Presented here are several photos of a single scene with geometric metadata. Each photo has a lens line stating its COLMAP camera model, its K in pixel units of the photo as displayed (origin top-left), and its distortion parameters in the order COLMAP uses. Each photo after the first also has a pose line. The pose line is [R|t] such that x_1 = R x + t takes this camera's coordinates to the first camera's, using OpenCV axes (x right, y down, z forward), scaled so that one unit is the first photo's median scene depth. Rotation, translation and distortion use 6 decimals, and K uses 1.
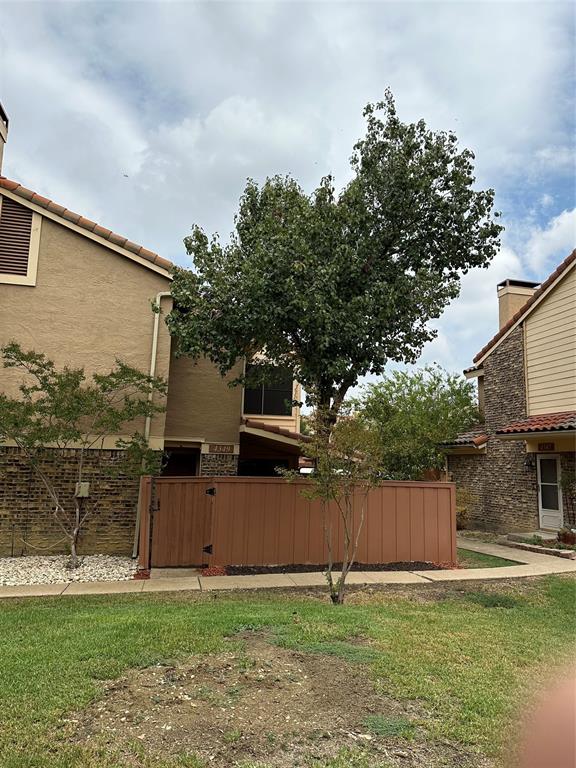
lens RADIAL K [[559.9, 0, 290.2], [0, 559.9, 390.8], [0, 0, 1]] dist [0.105772, -0.001343]
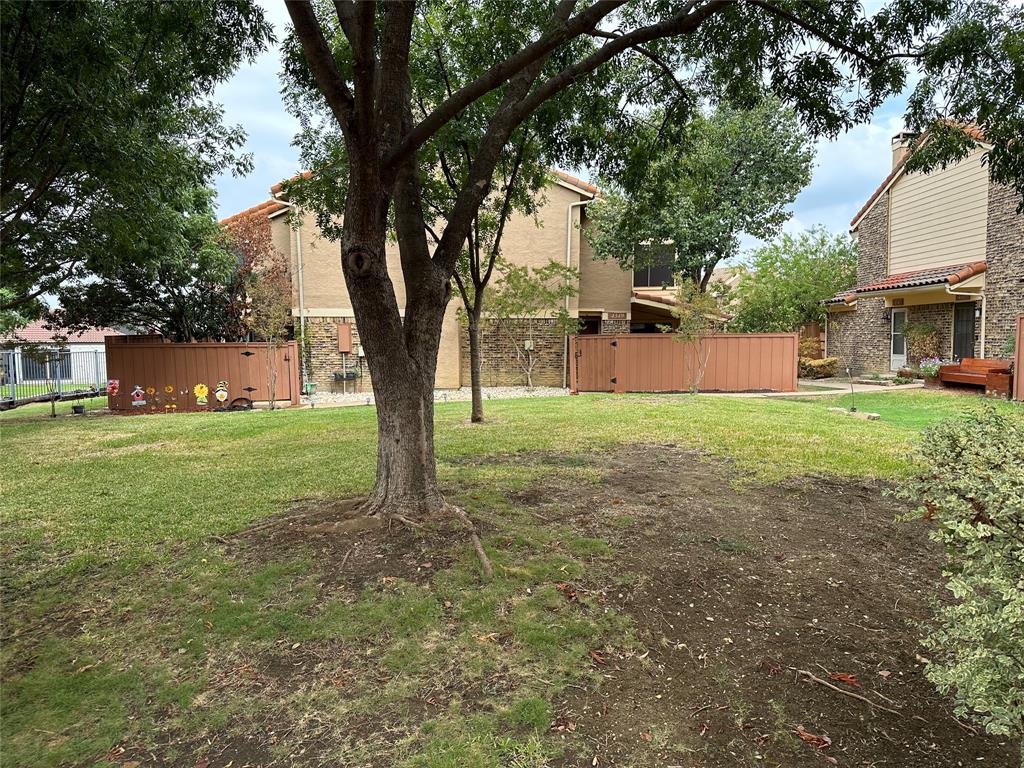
lens RADIAL K [[703.0, 0, 486.0], [0, 703.0, 398.7], [0, 0, 1]] dist [0.039467, -0.094334]
pose [[0.960553, -0.008103, -0.277980, 0.040246], [0.067074, 0.976816, 0.203300, -0.064612], [0.269888, -0.213926, 0.938827, -0.690321]]
